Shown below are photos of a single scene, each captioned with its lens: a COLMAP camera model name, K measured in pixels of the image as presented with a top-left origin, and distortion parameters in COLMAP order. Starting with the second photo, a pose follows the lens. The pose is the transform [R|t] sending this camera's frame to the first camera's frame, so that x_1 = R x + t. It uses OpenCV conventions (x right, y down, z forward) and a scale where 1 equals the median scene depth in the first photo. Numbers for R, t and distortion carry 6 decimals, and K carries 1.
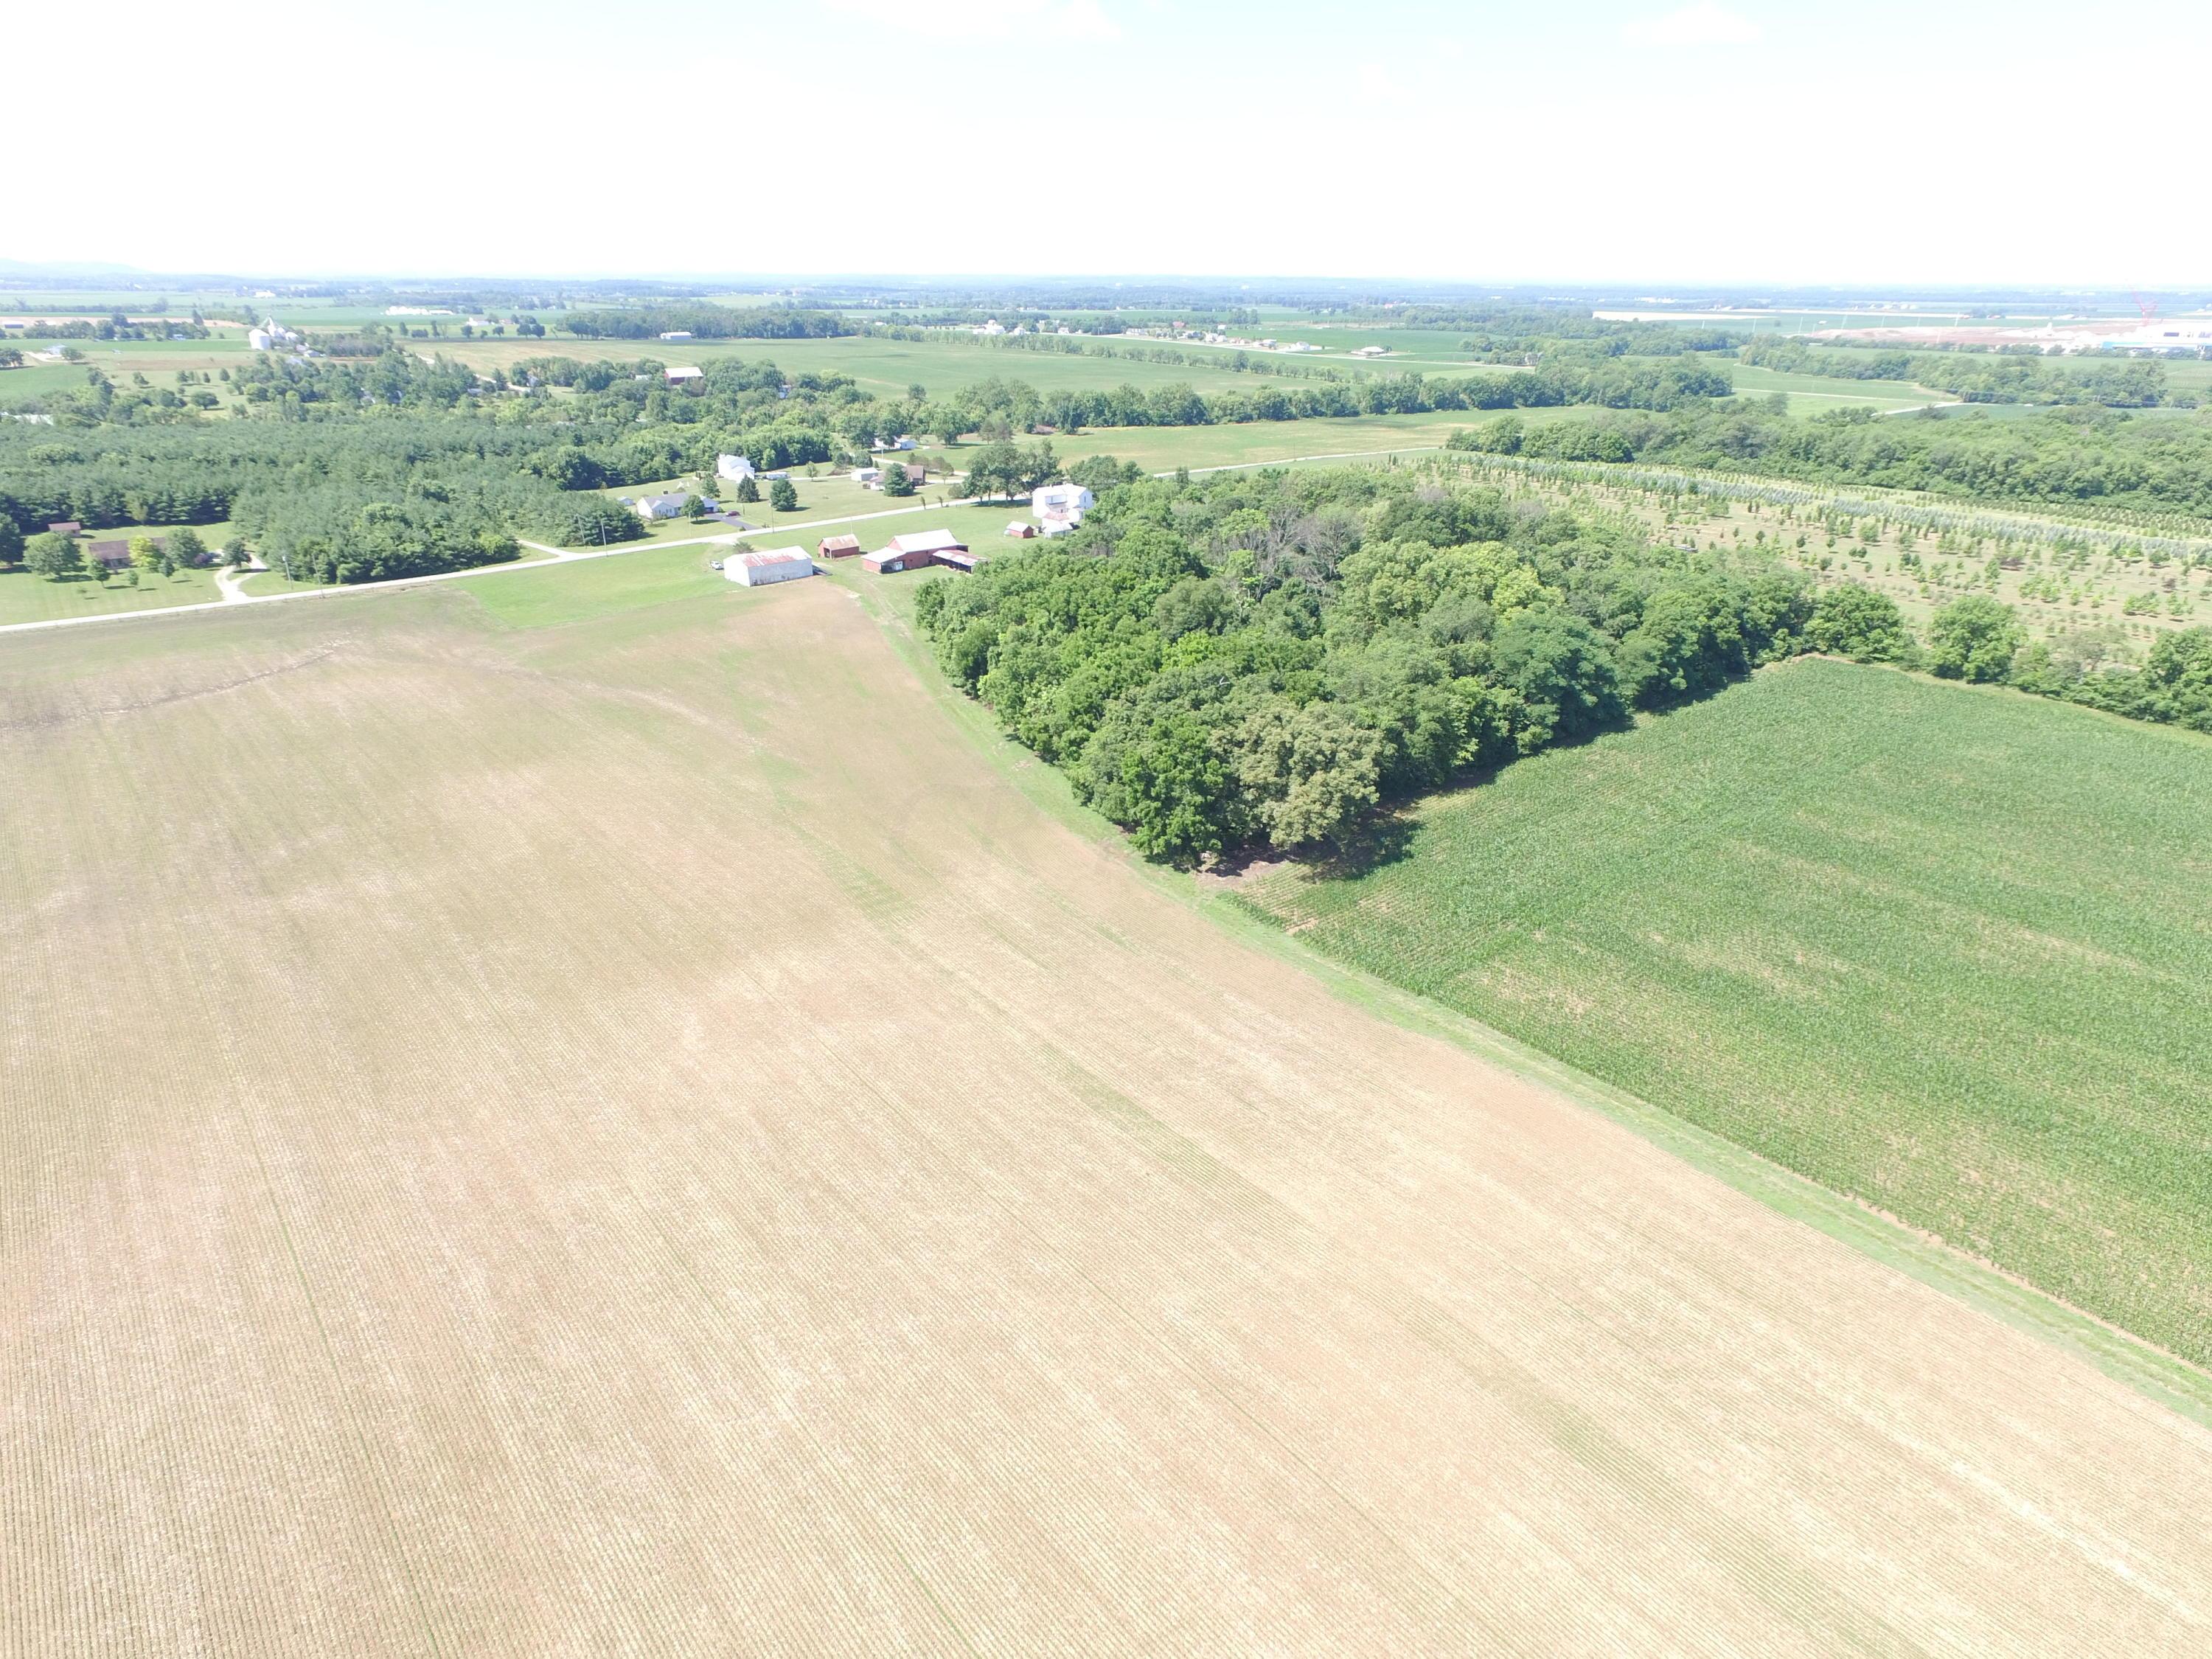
lens RADIAL K [[1285.8, 0, 1102.7], [0, 1285.8, 822.5], [0, 0, 1]] dist [-0.009594, 0.012367]
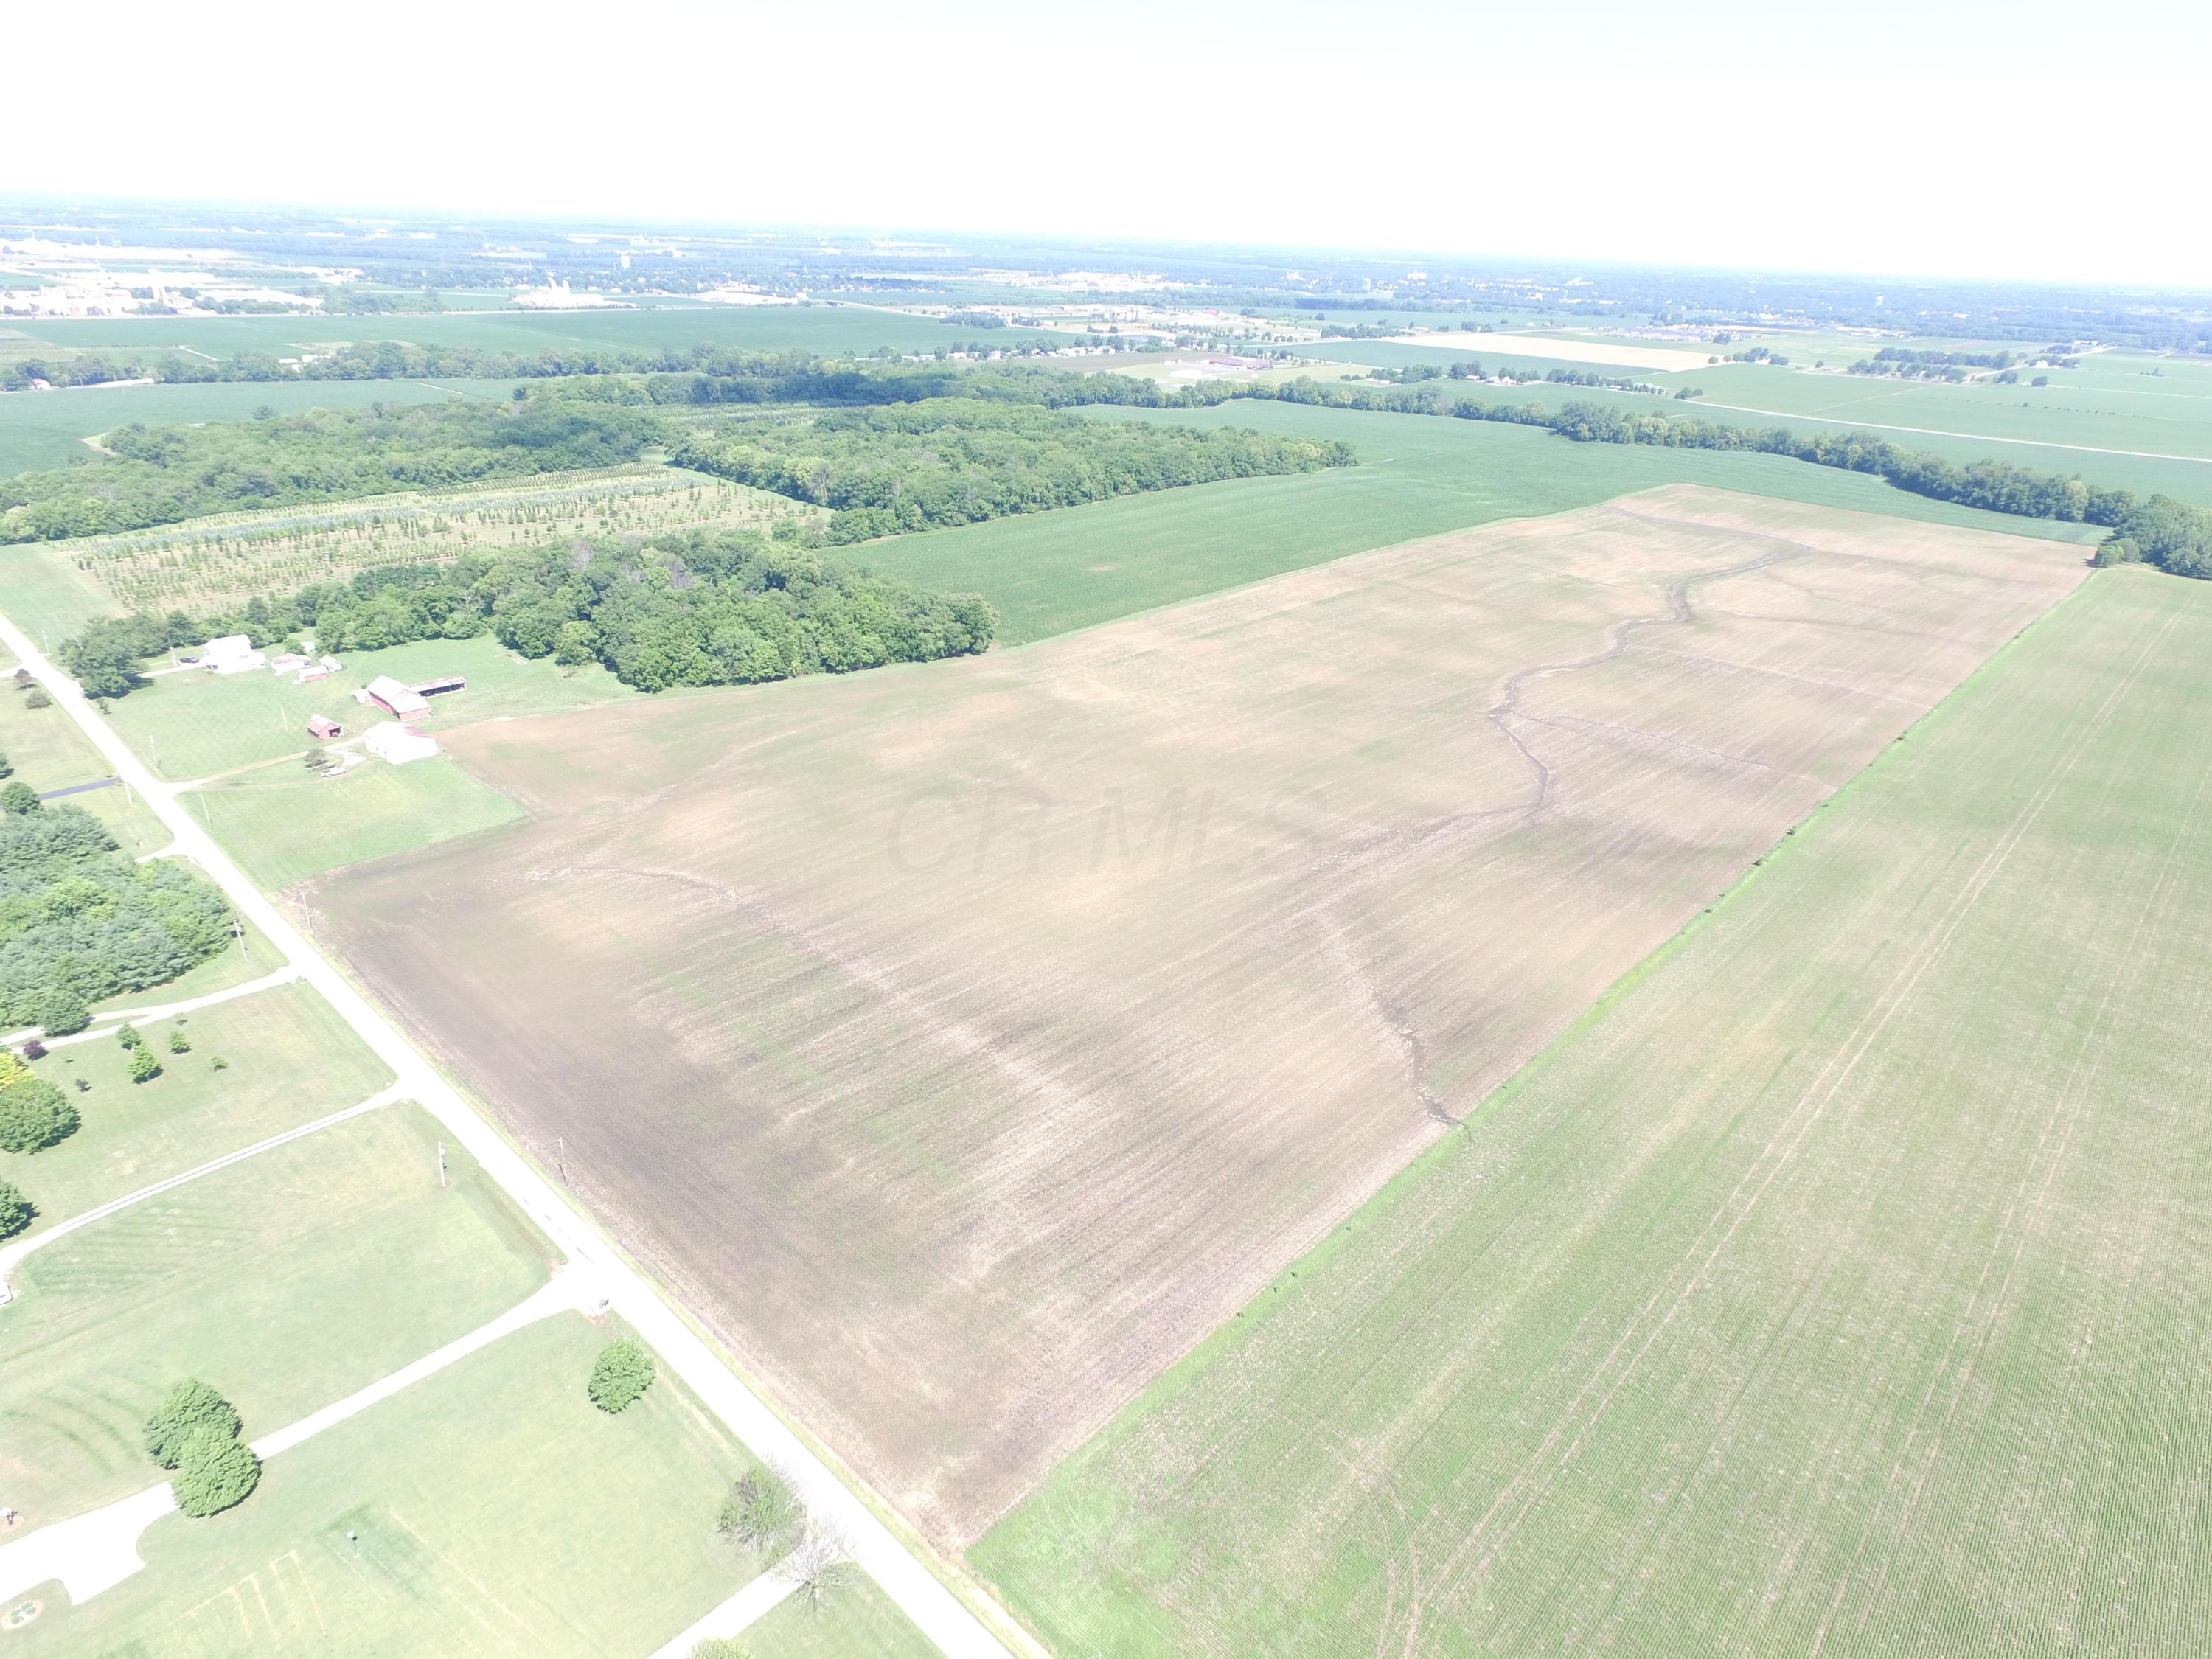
lens RADIAL K [[1296.6, 0, 1102.4], [0, 1296.6, 834.2], [0, 0, 1]] dist [-0.016230, 0.018655]
pose [[-0.127863, -0.431364, 0.893071, -1.322207], [0.352737, 0.821809, 0.447445, -0.401575], [-0.926946, 0.372231, 0.047079, 0.366653]]
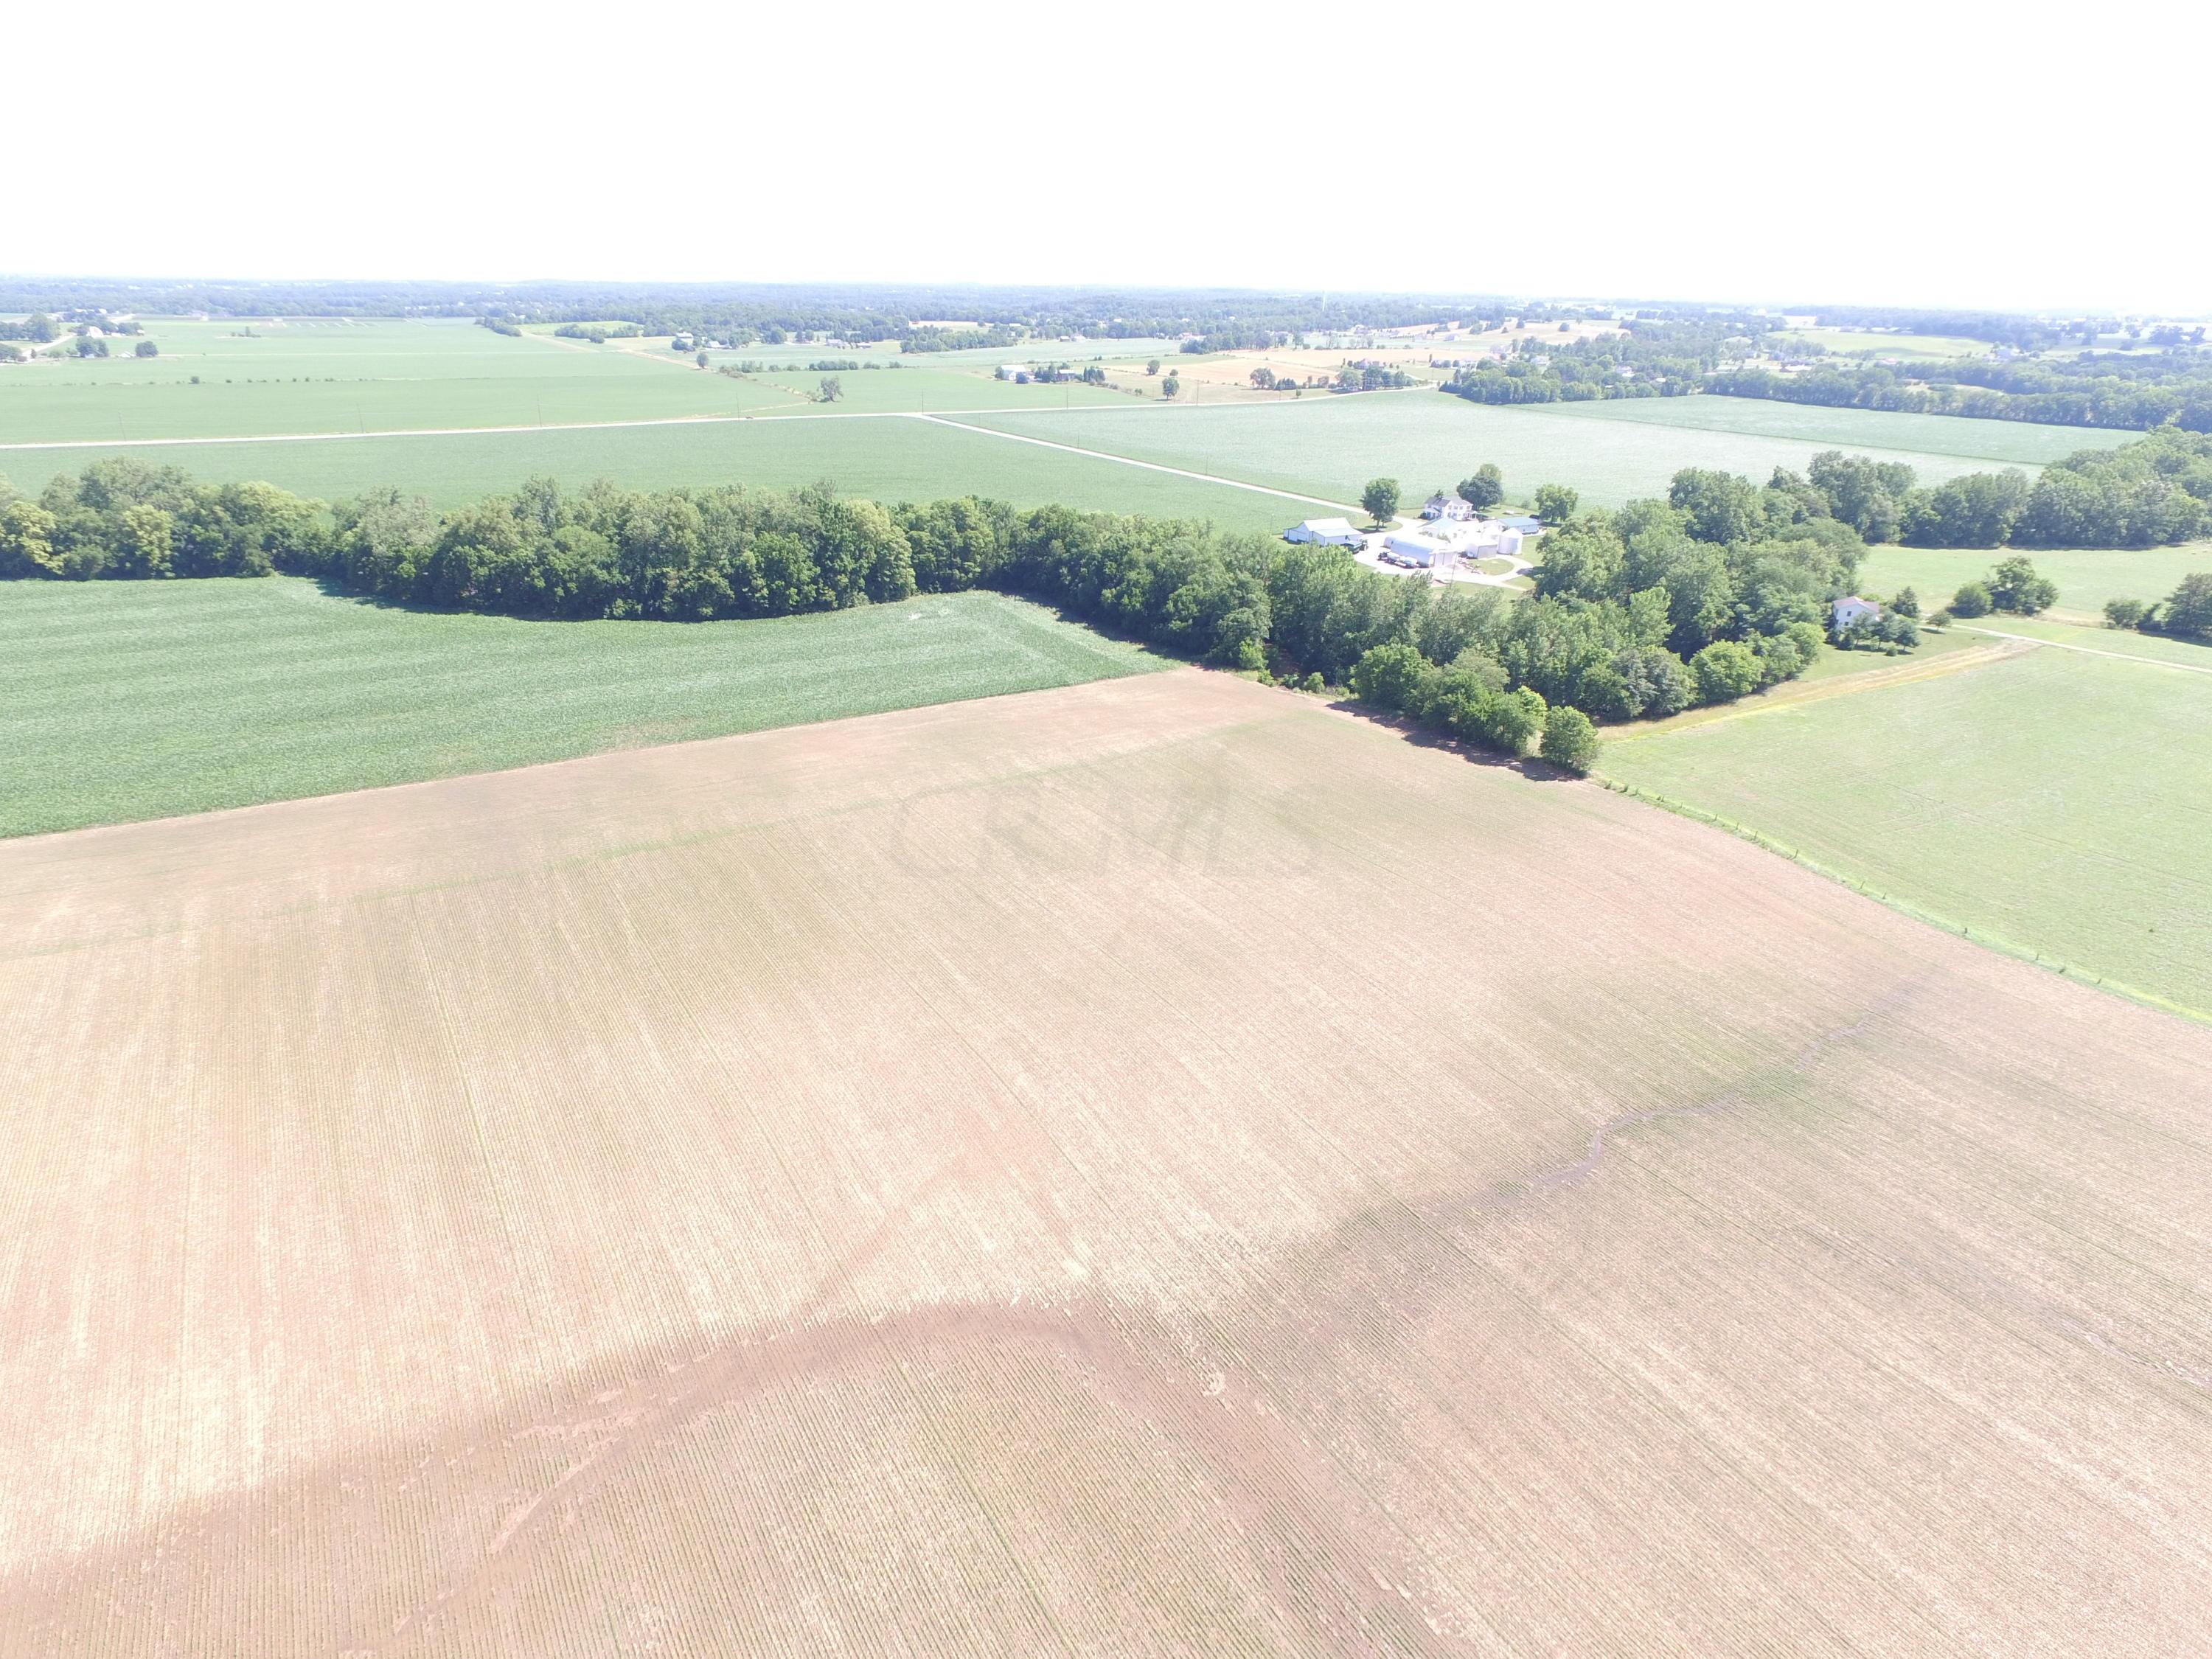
lens RADIAL K [[1287.5, 0, 1111.2], [0, 1287.5, 831.3], [0, 0, 1]] dist [-0.011377, 0.010528]
pose [[-0.990124, -0.077408, 0.116887, 0.649792], [0.030404, 0.695341, 0.718036, 0.299374], [-0.136858, 0.714499, -0.686121, -0.690154]]
